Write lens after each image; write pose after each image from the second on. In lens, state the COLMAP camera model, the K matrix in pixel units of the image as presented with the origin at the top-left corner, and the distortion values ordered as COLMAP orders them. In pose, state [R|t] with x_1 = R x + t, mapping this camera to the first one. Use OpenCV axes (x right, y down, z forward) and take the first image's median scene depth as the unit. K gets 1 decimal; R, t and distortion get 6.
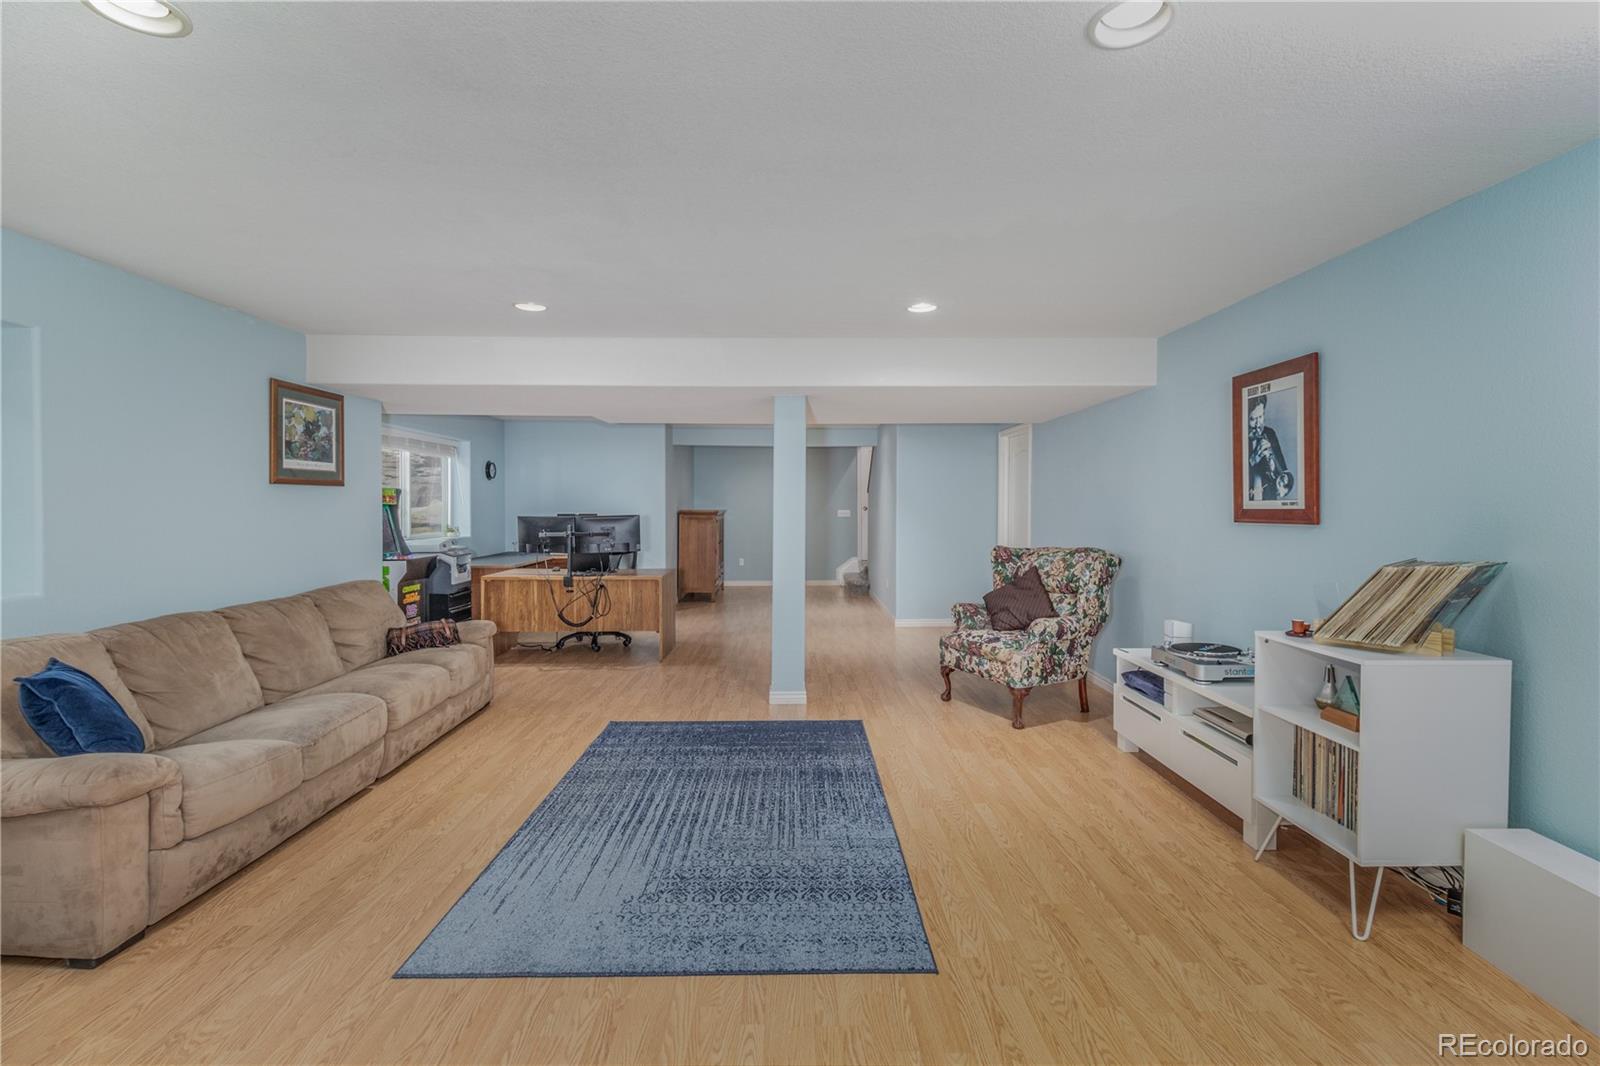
lens RADIAL K [[733.6, 0, 805.5], [0, 733.6, 523.2], [0, 0, 1]] dist [-0.000630, -0.000291]
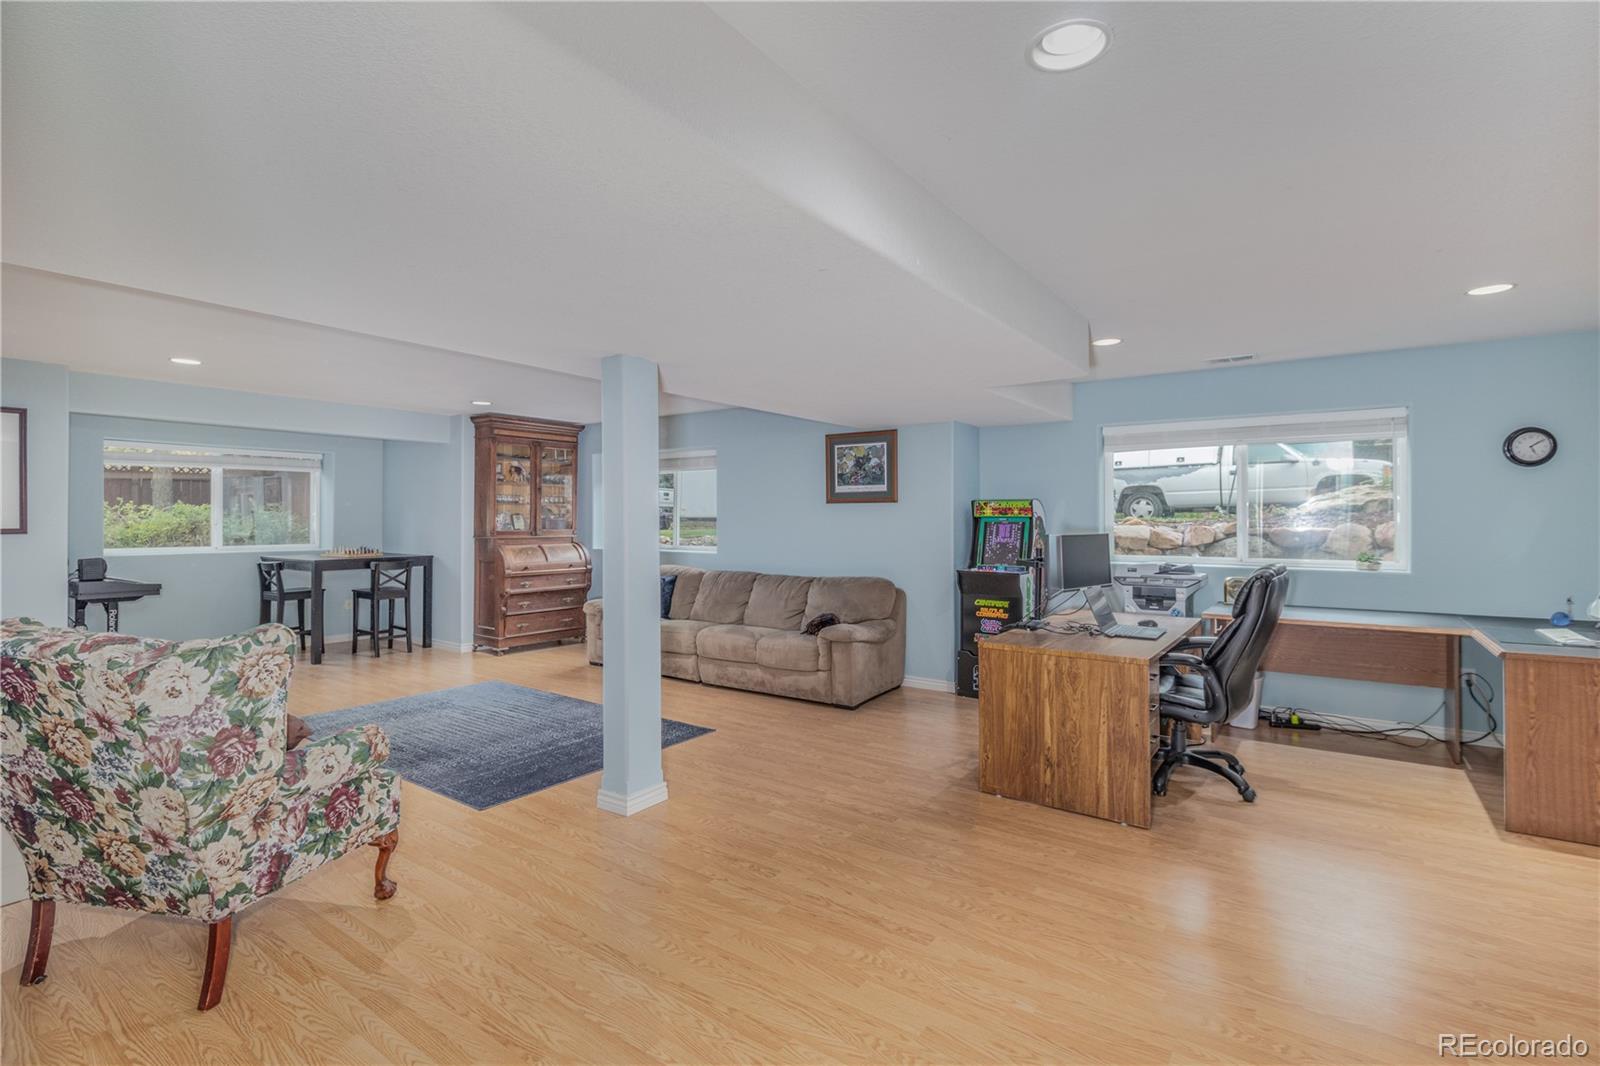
lens RADIAL K [[733.6, 0, 810.7], [0, 733.6, 523.8], [0, 0, 1]] dist [-0.000630, -0.000291]
pose [[-0.592940, 0.000385, -0.805247, 0.488937], [-0.022407, 0.999605, 0.016978, -0.035090], [0.804935, 0.028110, -0.592697, 1.765636]]
